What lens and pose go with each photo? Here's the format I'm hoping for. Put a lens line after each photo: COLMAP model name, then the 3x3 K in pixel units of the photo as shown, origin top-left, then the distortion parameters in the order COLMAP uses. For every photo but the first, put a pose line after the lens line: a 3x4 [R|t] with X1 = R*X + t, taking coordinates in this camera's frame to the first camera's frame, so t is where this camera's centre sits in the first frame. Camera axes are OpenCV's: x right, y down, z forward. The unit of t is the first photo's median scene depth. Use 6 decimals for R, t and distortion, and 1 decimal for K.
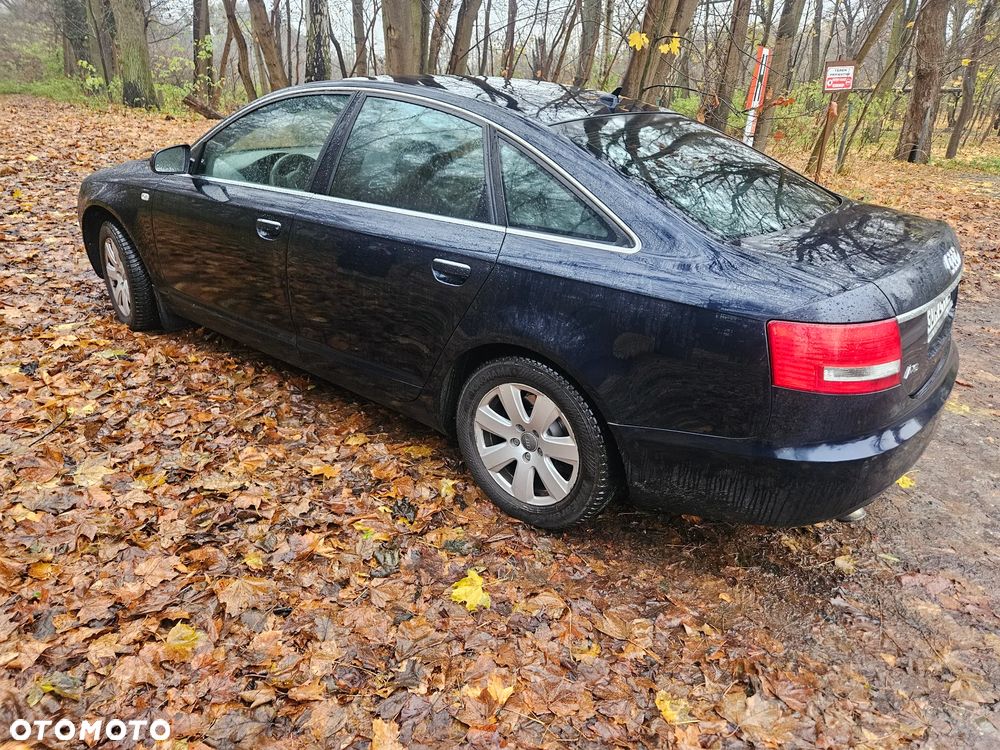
lens RADIAL K [[718.5, 0, 515.9], [0, 718.5, 361.2], [0, 0, 1]] dist [0.063894, -0.047946]
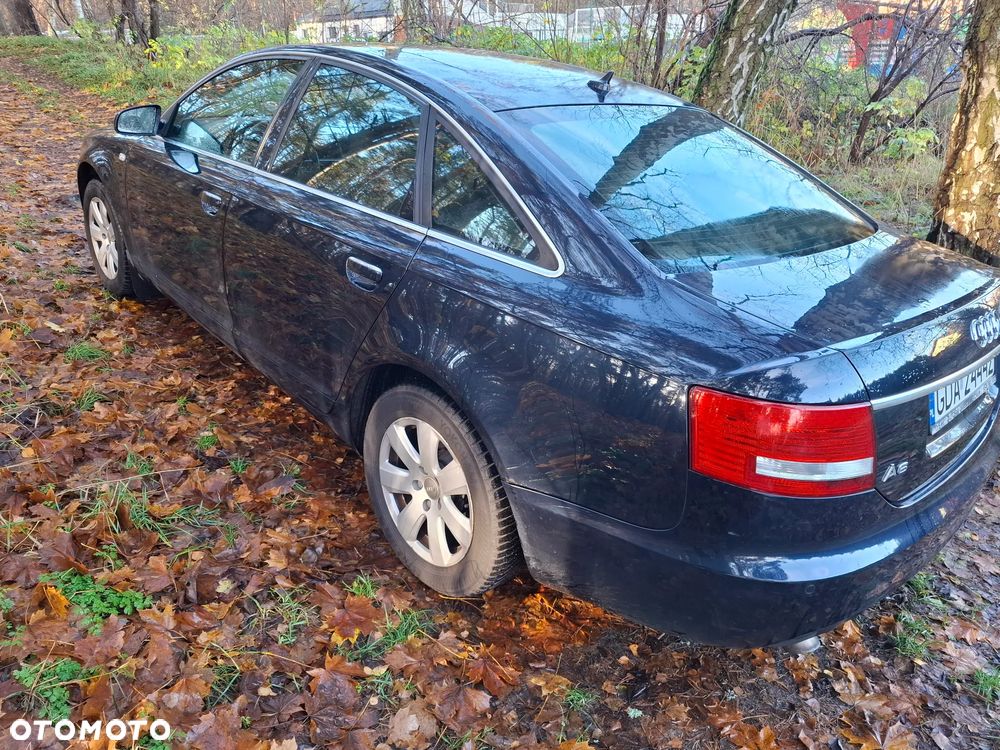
lens RADIAL K [[716.1, 0, 535.3], [0, 716.1, 345.9], [0, 0, 1]] dist [0.056978, -0.042640]
pose [[0.985793, 0.114676, -0.122723, 0.206644], [-0.115064, 0.993350, 0.003947, -0.061688], [0.122359, 0.010230, 0.992433, 0.171508]]
